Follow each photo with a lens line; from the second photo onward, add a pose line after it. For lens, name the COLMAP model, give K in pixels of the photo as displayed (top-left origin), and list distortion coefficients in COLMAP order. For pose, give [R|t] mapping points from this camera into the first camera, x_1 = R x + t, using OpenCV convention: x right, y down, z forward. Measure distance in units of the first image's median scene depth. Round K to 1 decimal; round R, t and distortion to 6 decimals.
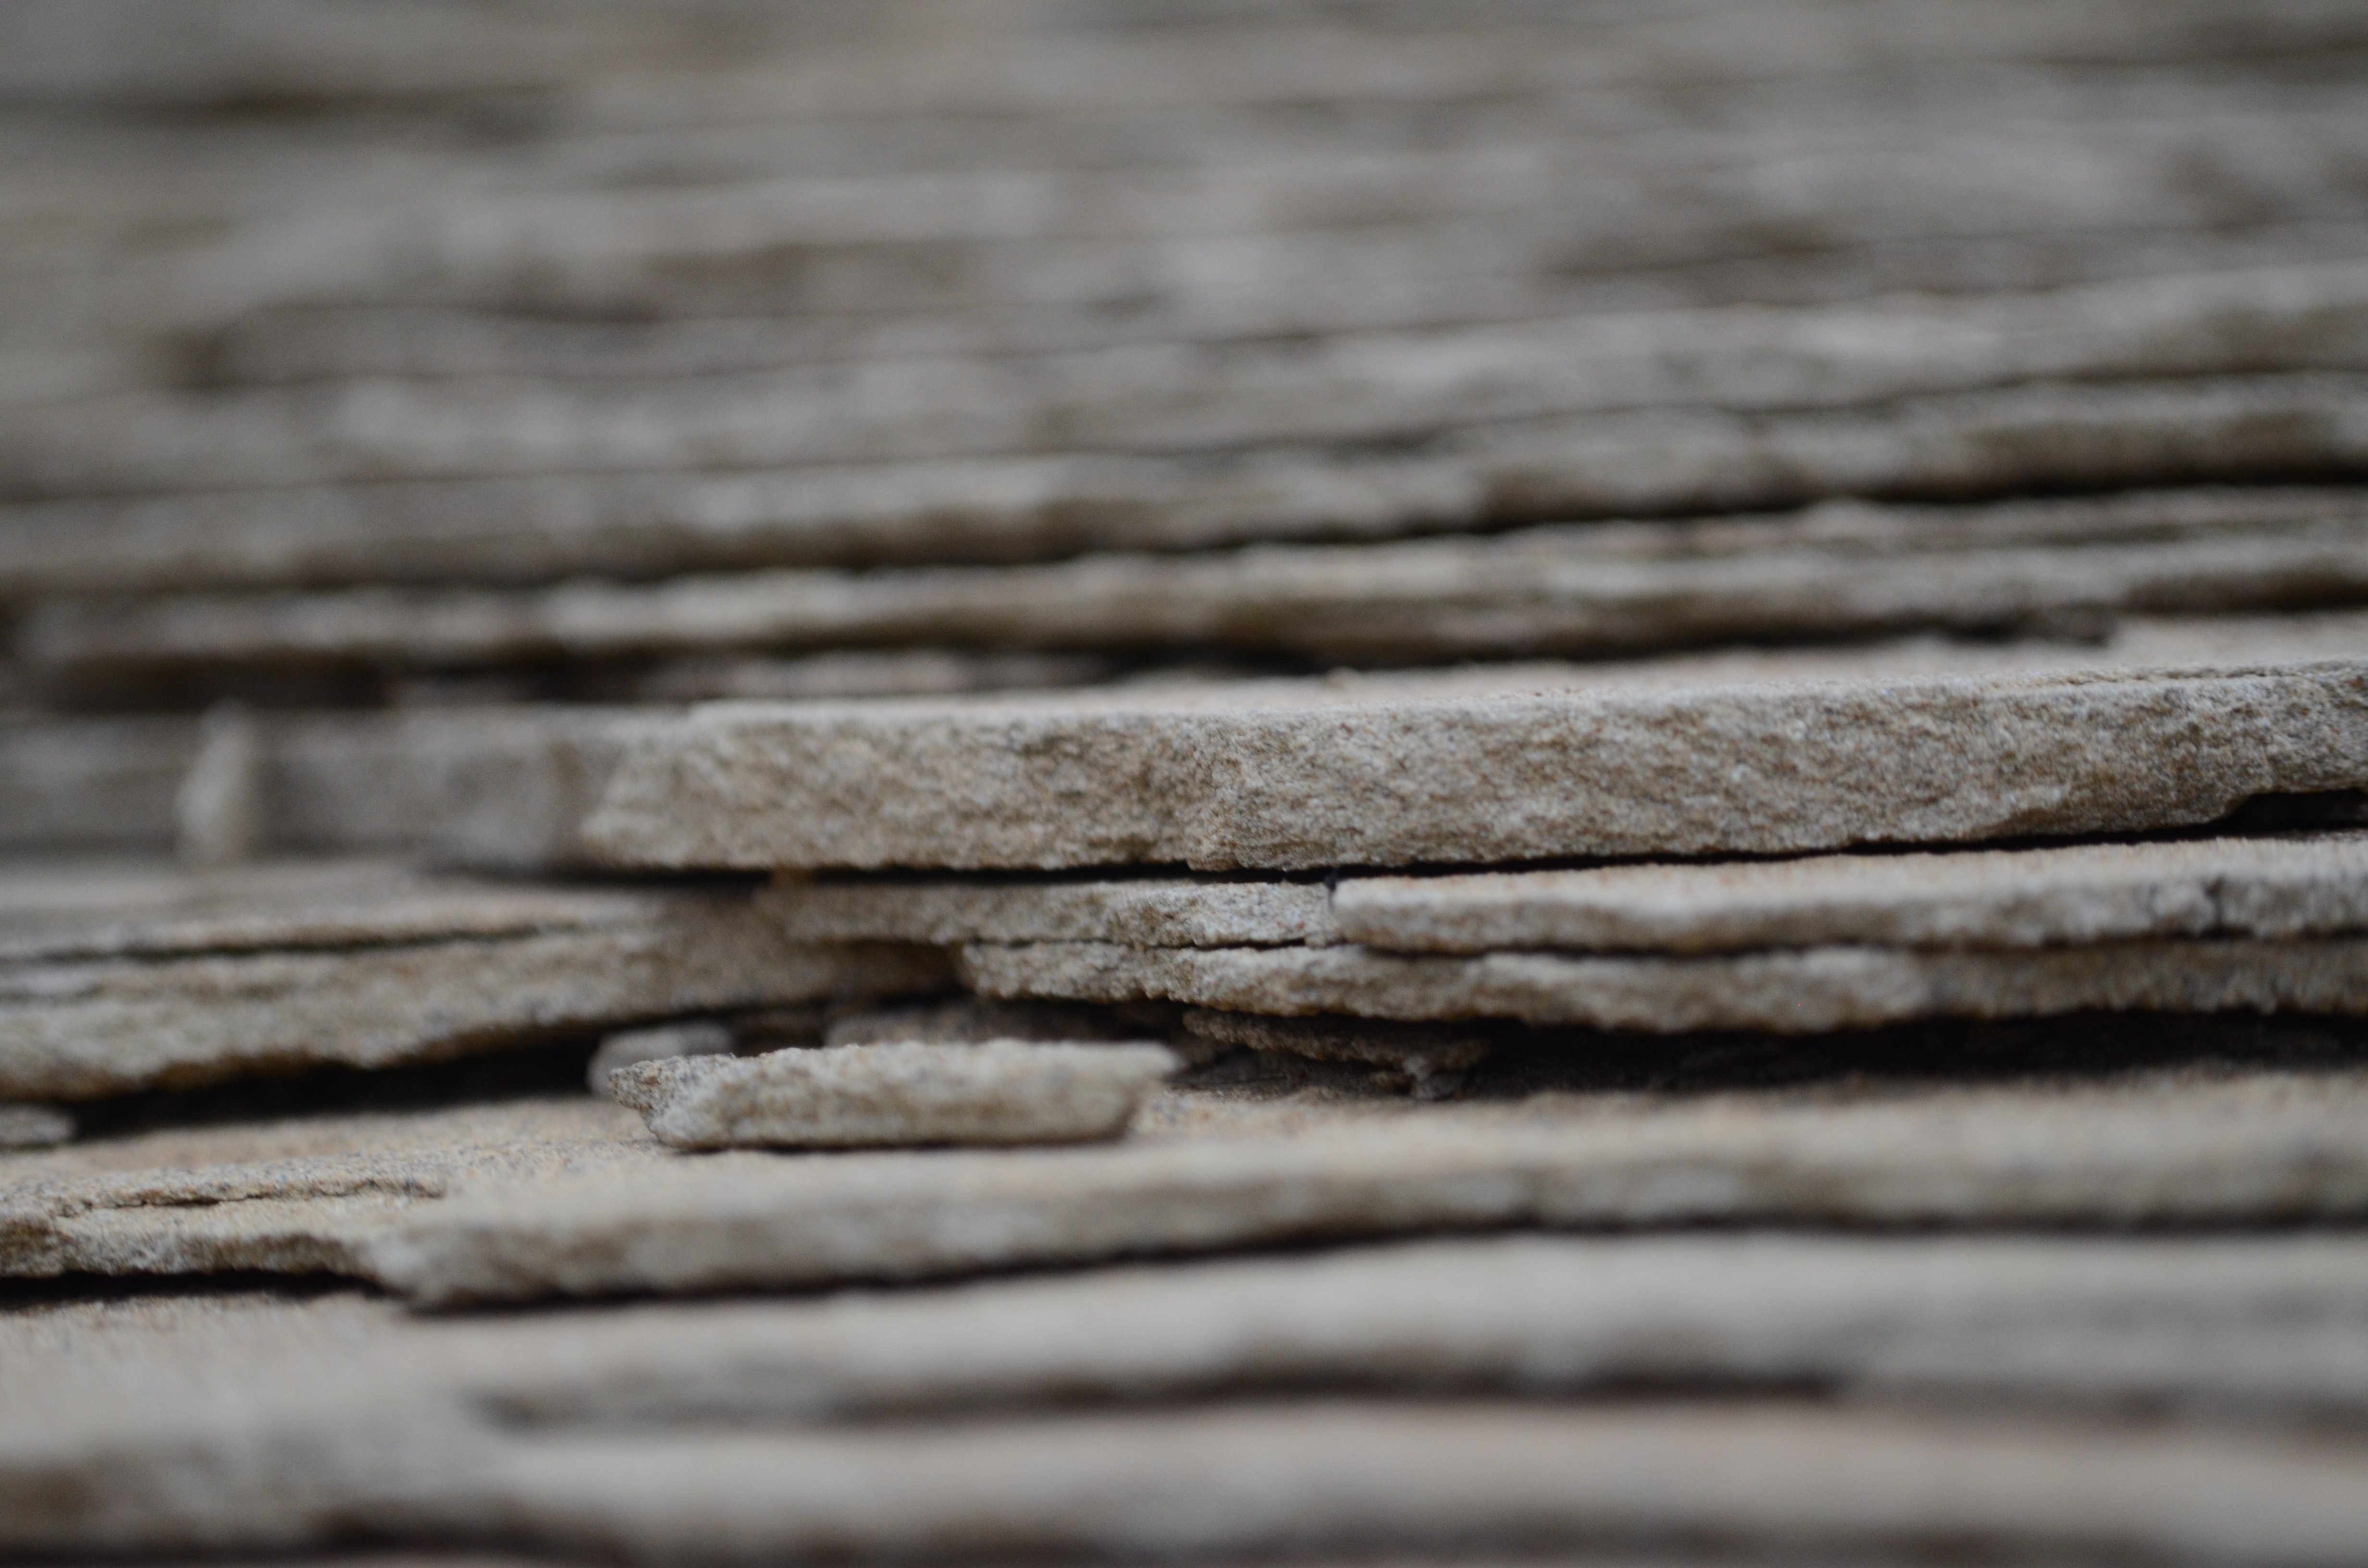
lens RADIAL K [[5576.3, 0, 1183.1], [0, 5576.3, 787.5], [0, 0, 1]] dist [0.329858, 0.000000]
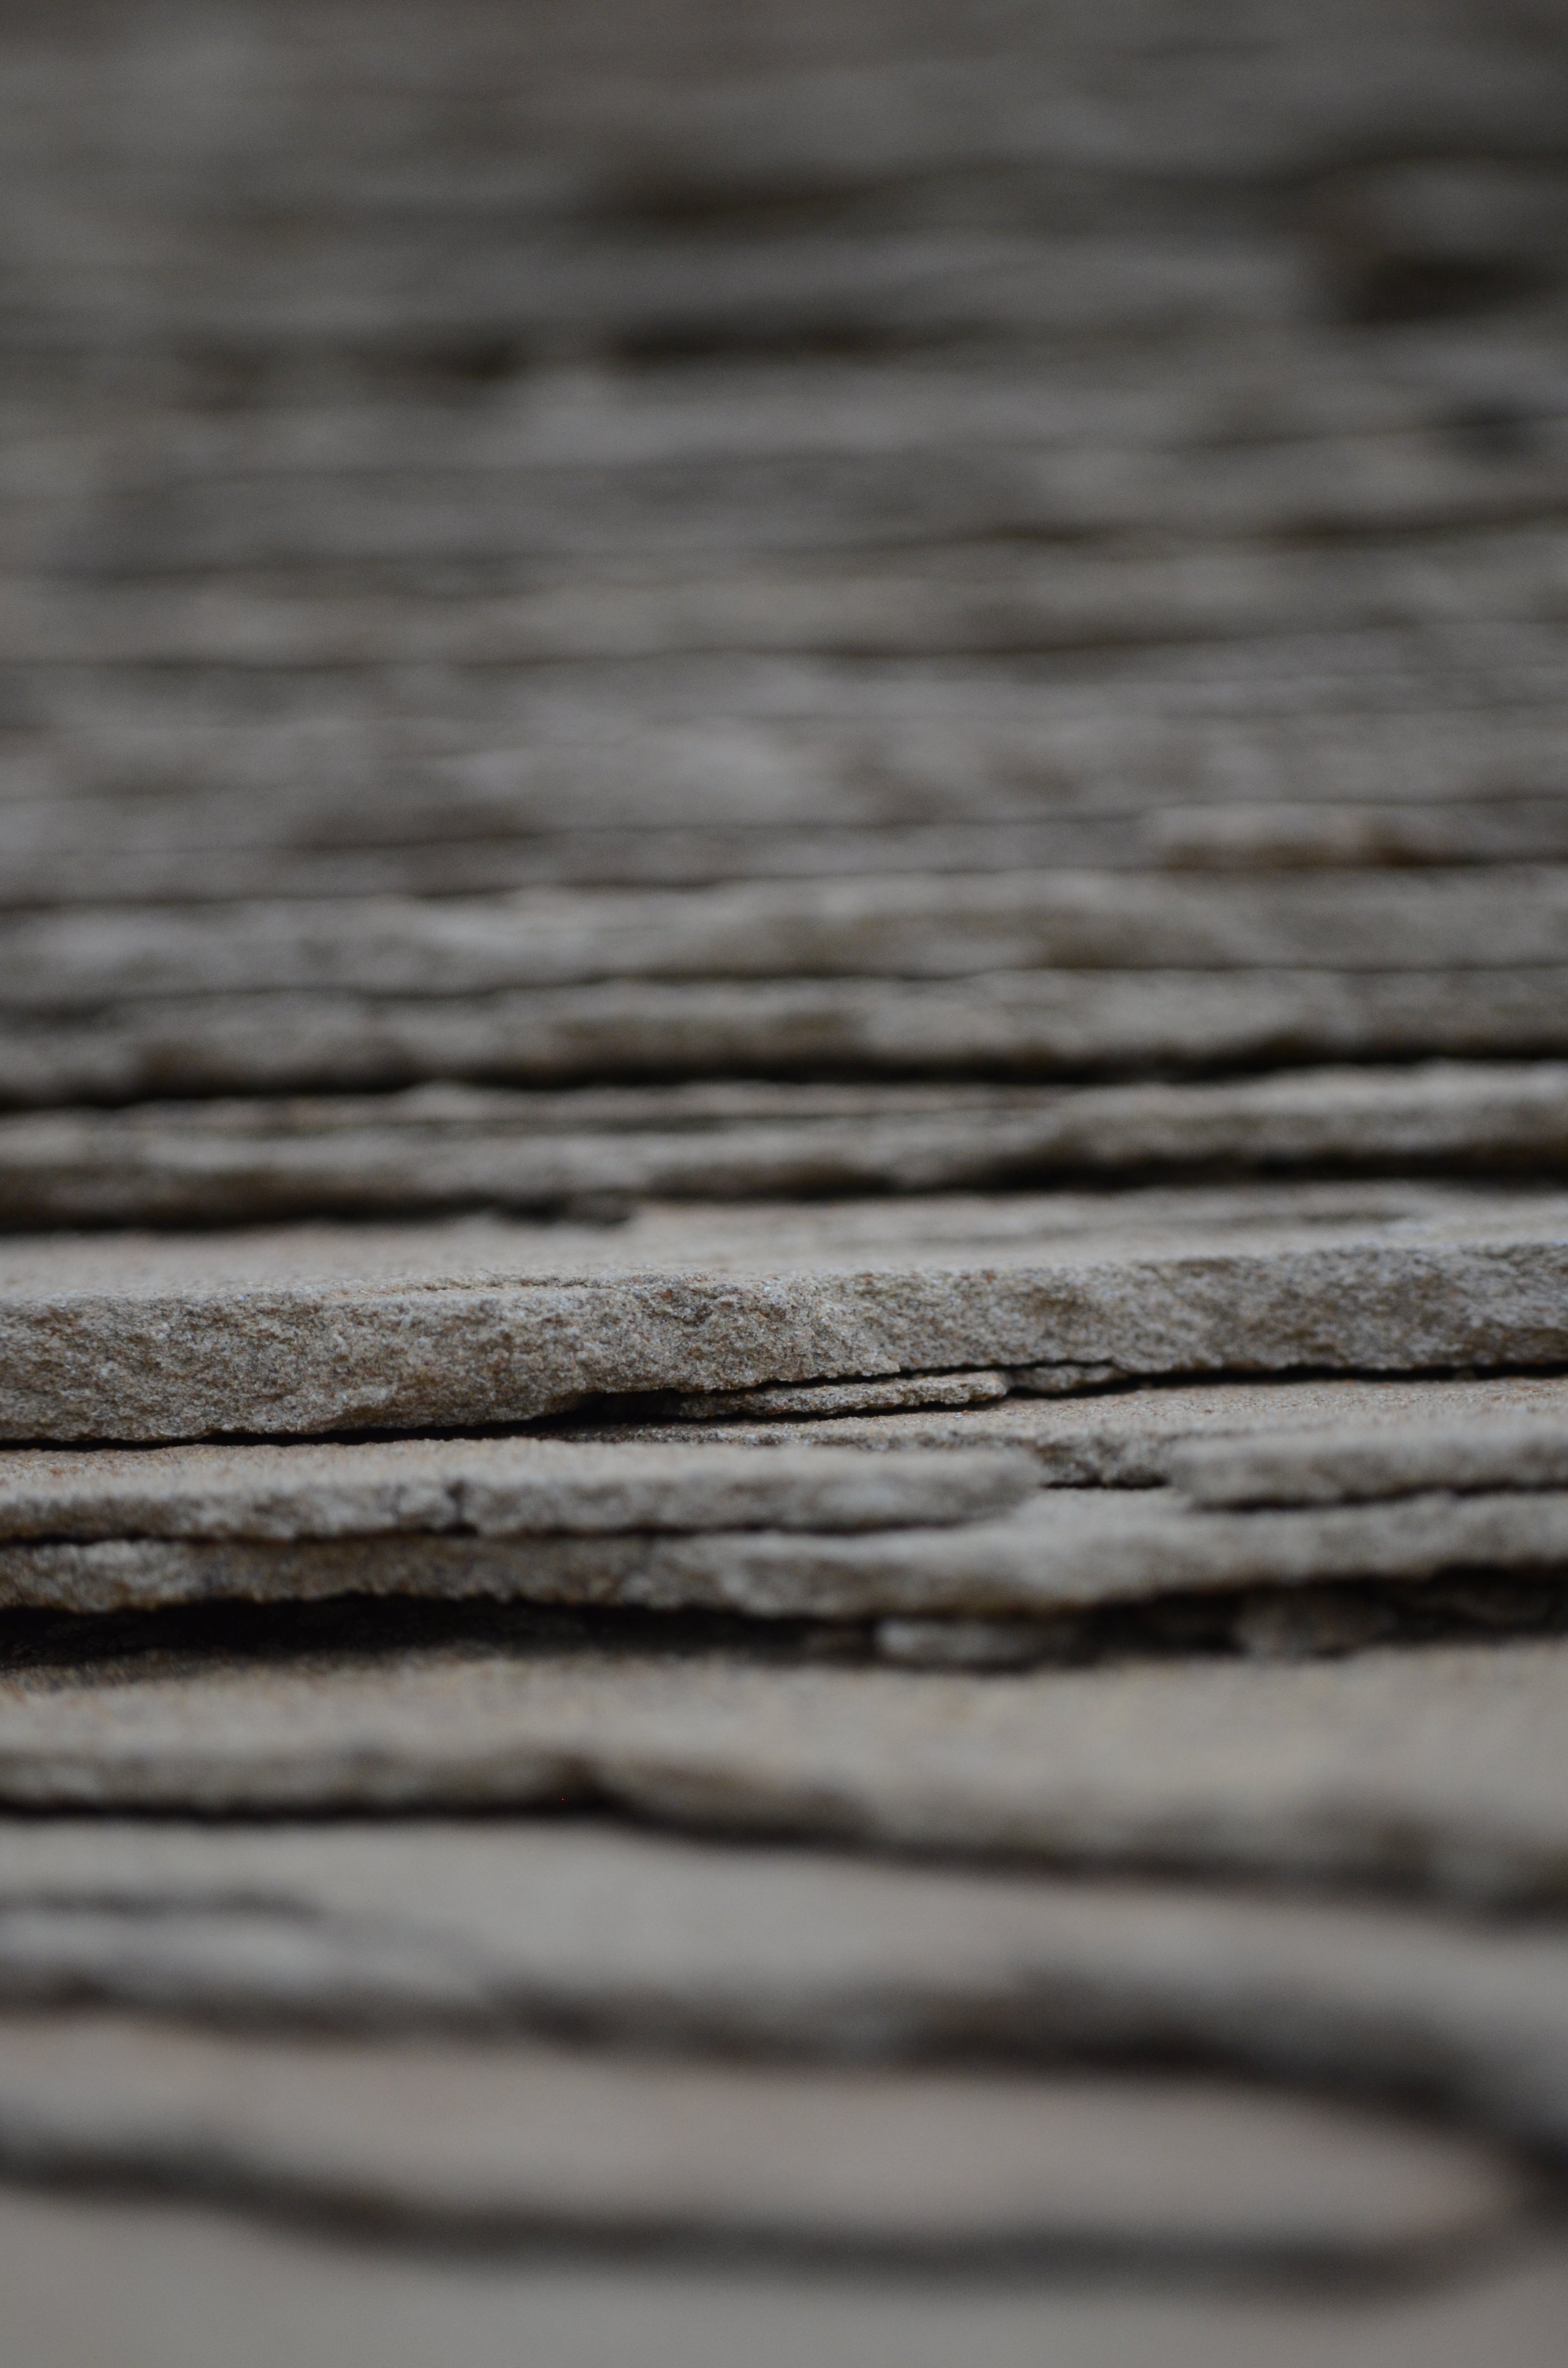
lens RADIAL K [[5576.3, 0, 785.0], [0, 5576.3, 1179.7], [0, 0, 1]] dist [0.329858, 0.000000]
pose [[0.999444, 0.015548, -0.029485, 0.264199], [-0.015399, 0.999867, 0.005287, -0.047677], [0.029563, -0.004830, 0.999551, -0.099295]]
